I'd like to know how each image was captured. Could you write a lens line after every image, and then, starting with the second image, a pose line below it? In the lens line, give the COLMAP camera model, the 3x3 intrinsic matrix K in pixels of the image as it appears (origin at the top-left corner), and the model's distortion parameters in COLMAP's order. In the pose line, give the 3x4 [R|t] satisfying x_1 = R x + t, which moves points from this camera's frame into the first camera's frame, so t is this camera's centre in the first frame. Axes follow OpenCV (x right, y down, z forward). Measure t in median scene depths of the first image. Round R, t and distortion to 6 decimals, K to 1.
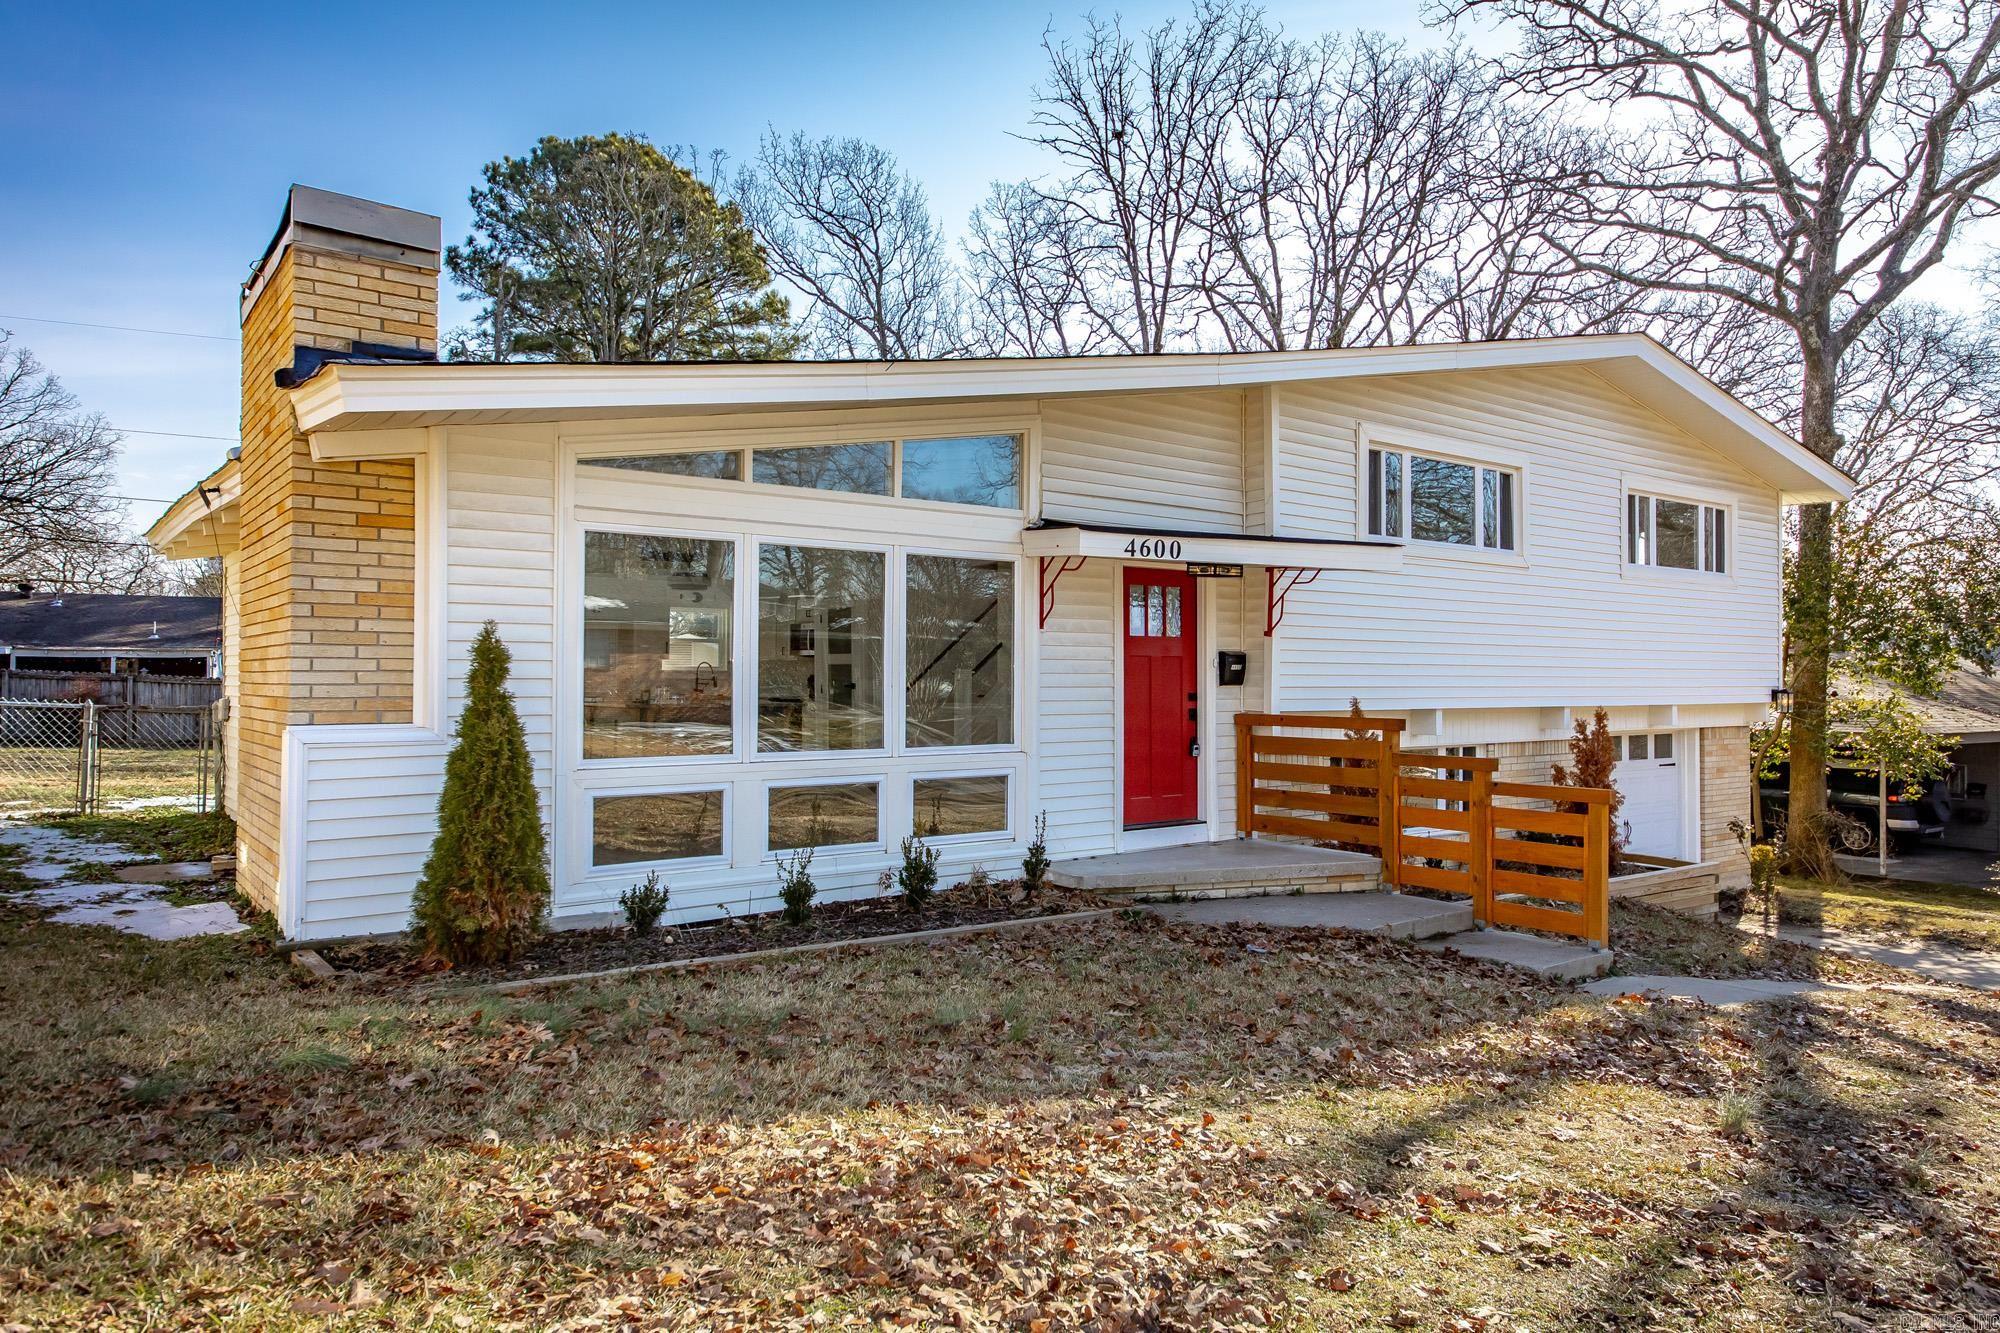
lens RADIAL K [[1257.5, 0, 1000.0], [0, 1257.5, 666.5], [0, 0, 1]] dist [-0.000182, -0.000381]
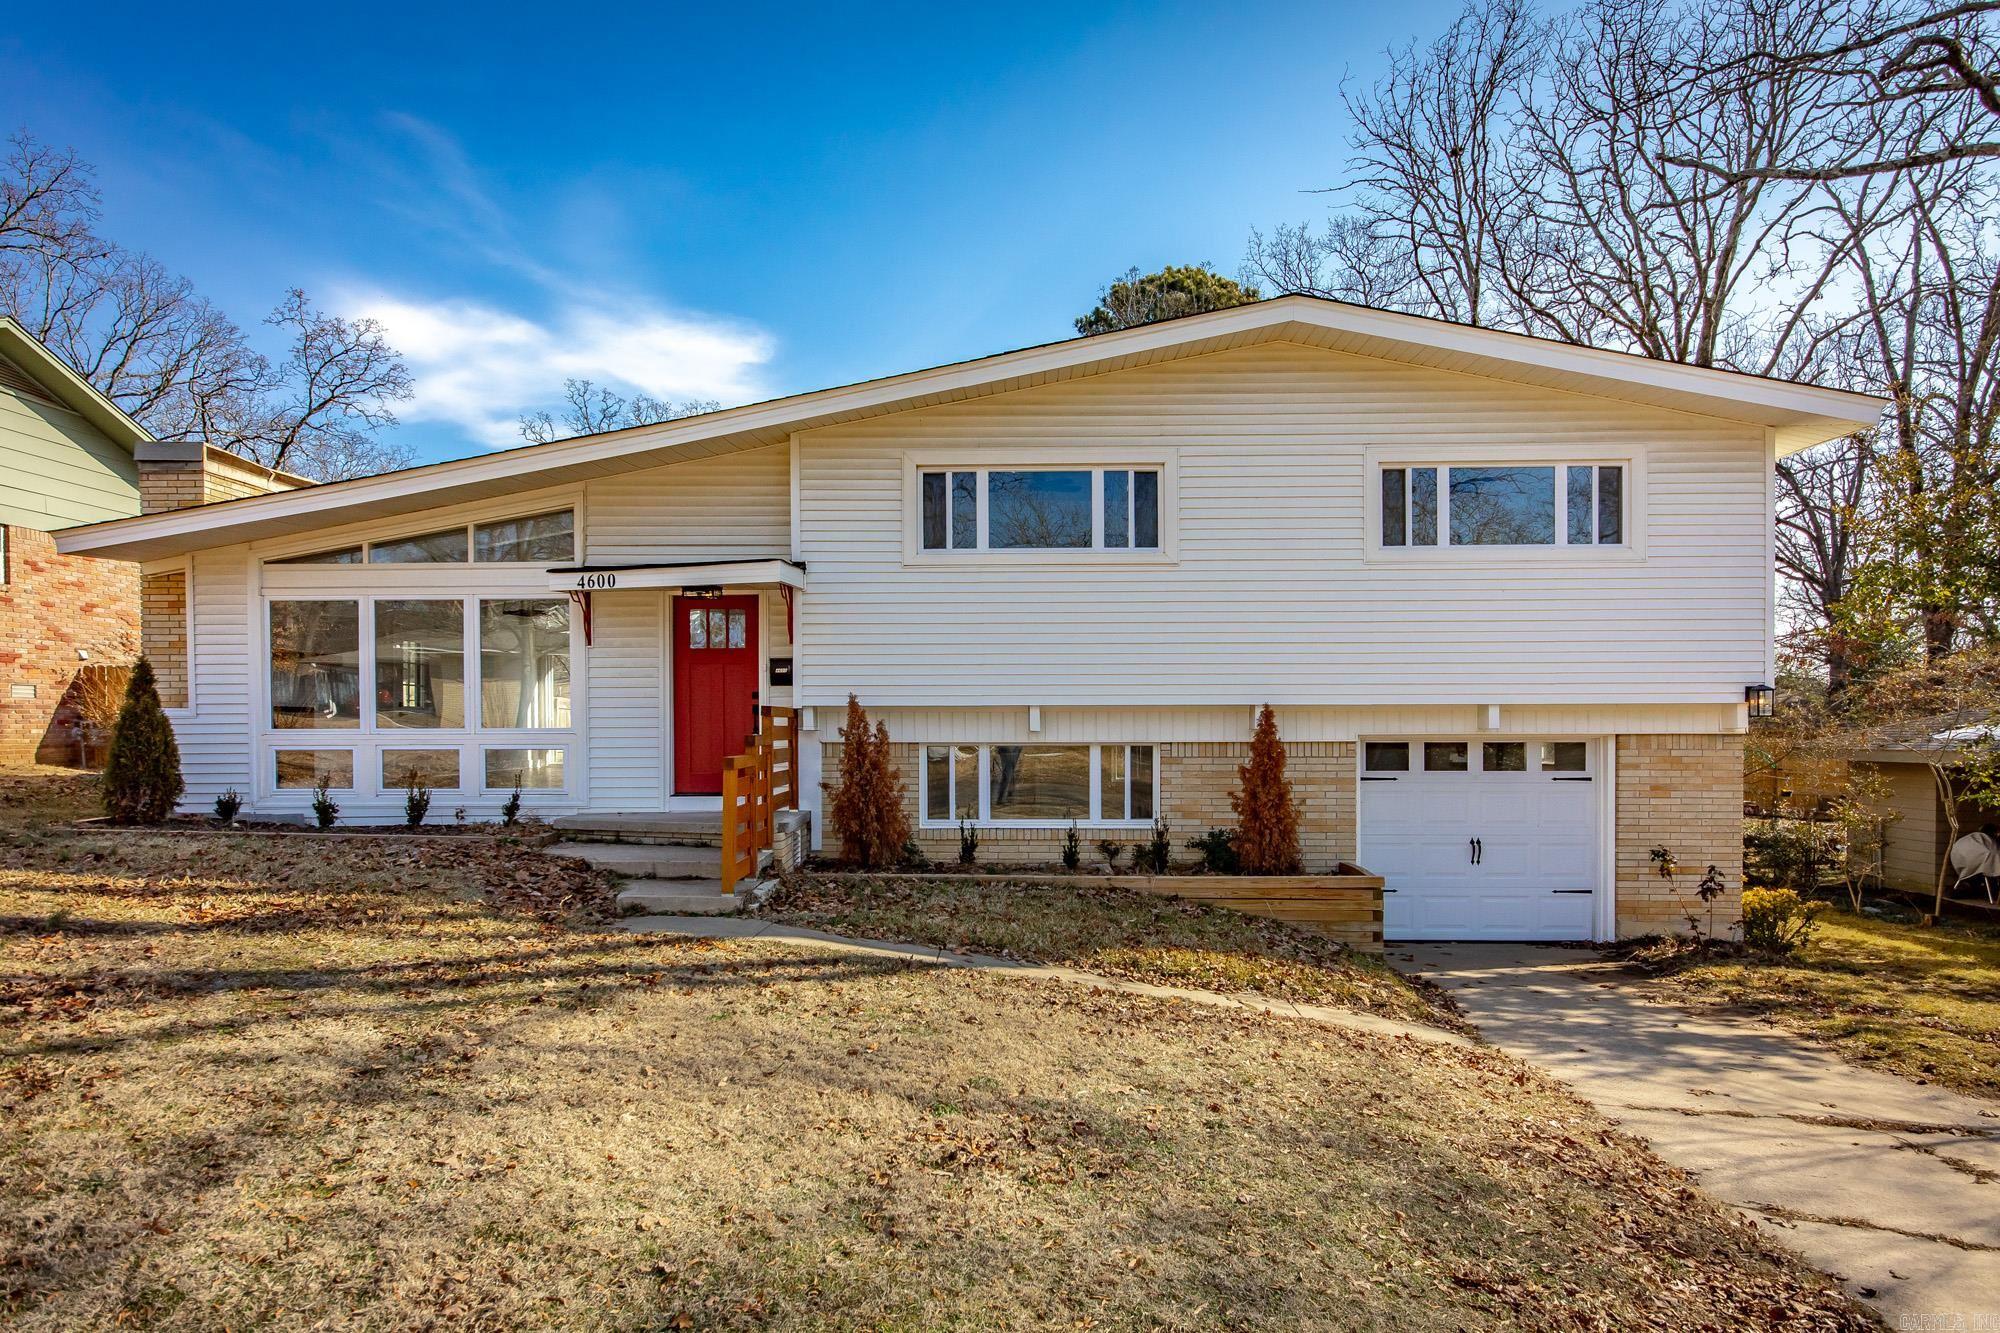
lens RADIAL K [[1097.7, 0, 995.1], [0, 1097.7, 737.9], [0, 0, 1]] dist [-0.007267, -0.000667]
pose [[0.790265, 0.000239, -0.612765, 1.034448], [0.011607, 0.999815, 0.015359, 0.053852], [0.612655, -0.019250, 0.790116, 0.286377]]
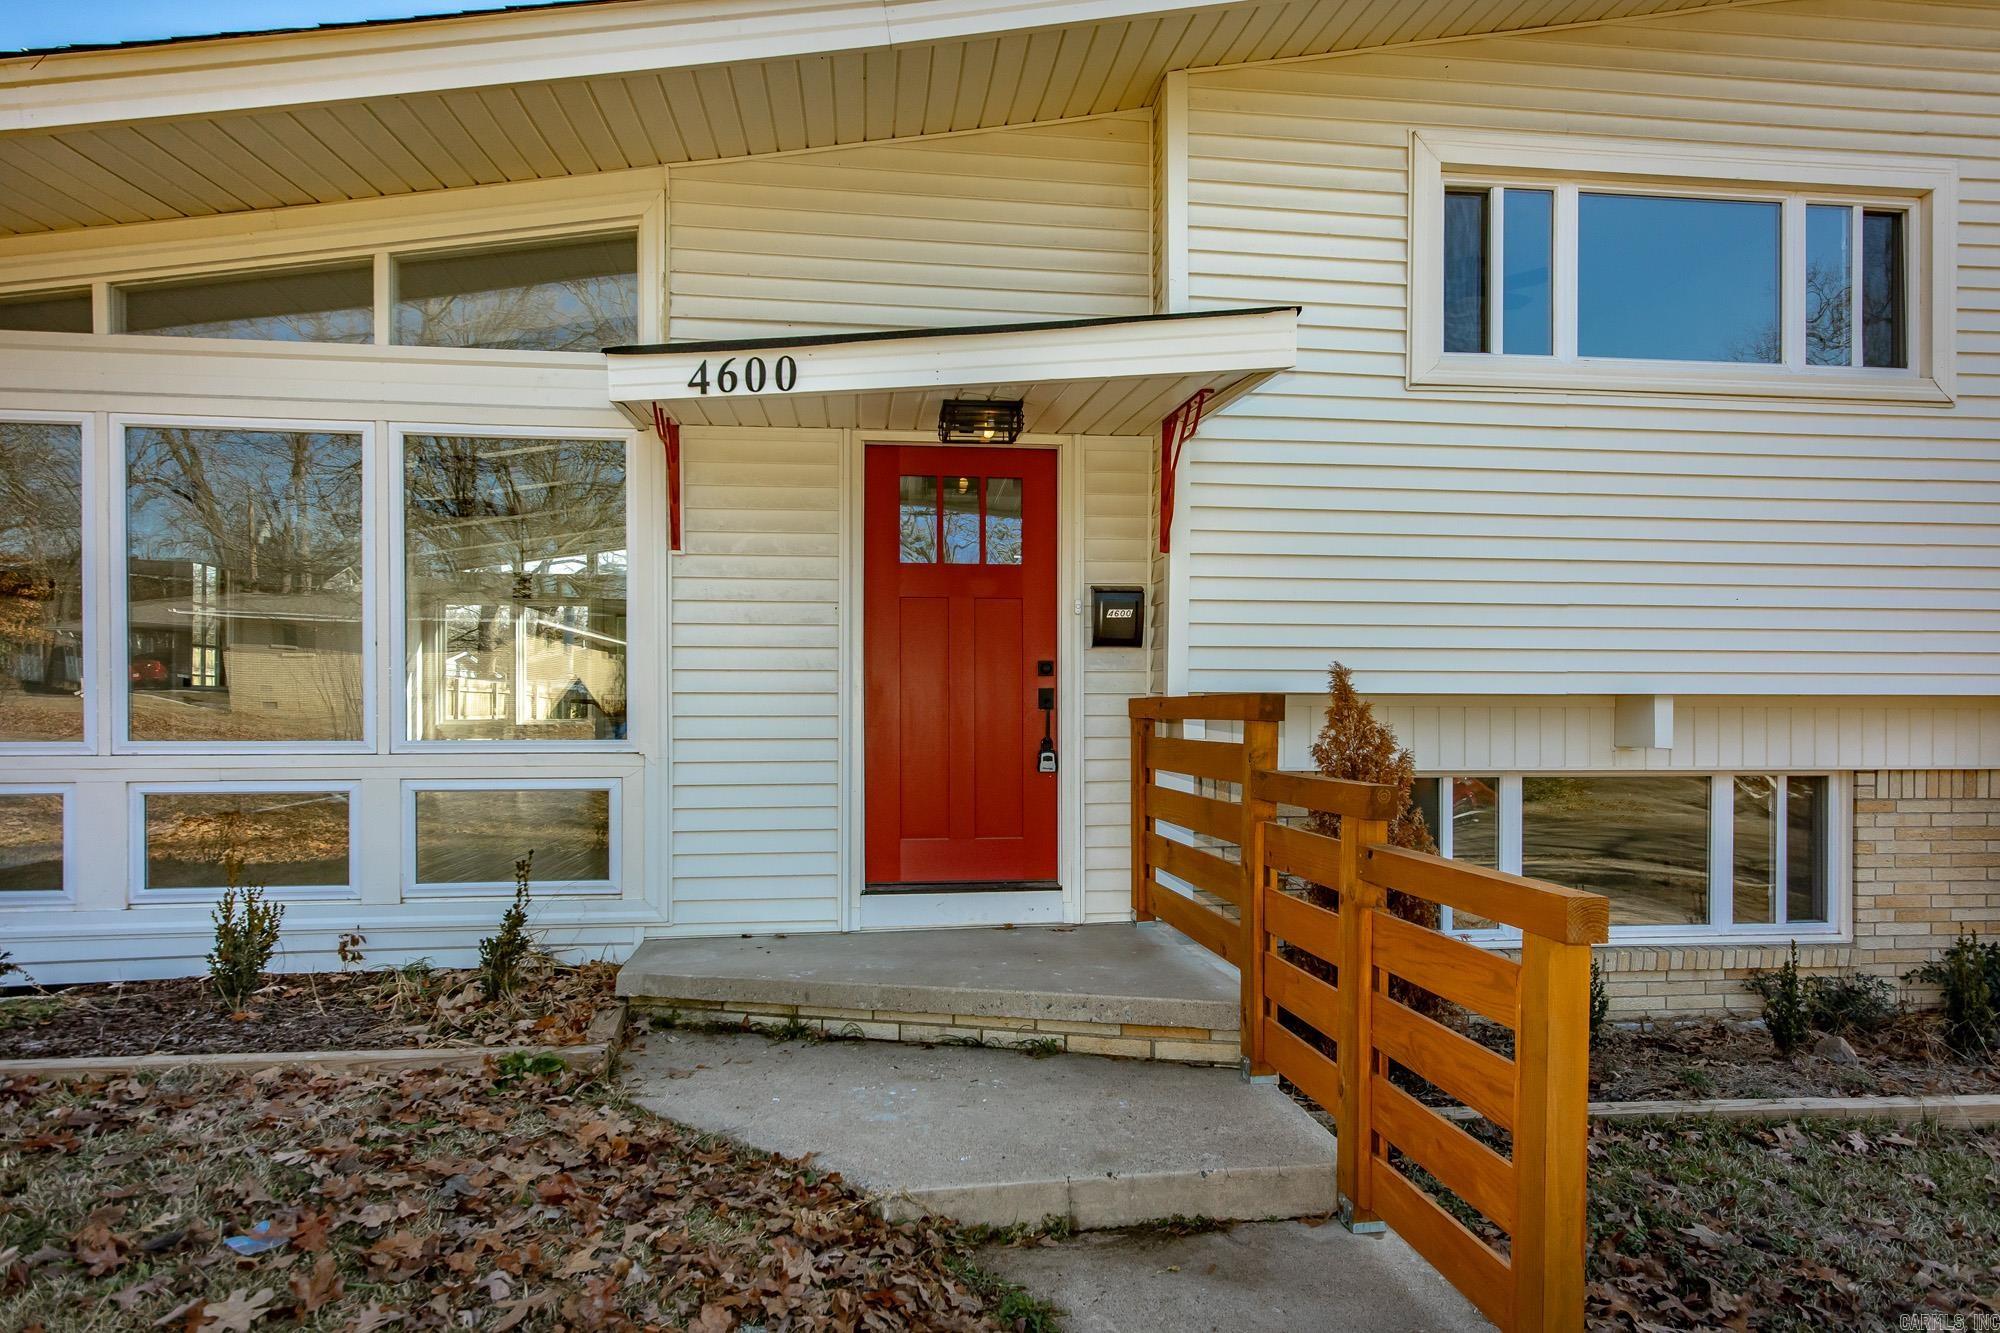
lens RADIAL K [[1145.9, 0, 1001.8], [0, 1145.9, 715.0], [0, 0, 1]] dist [0.001689, 0.000259]
pose [[0.865764, -0.001001, -0.500451, 0.404100], [0.006818, 0.999929, 0.009795, 0.041100], [0.500406, -0.011893, 0.865709, 0.550692]]
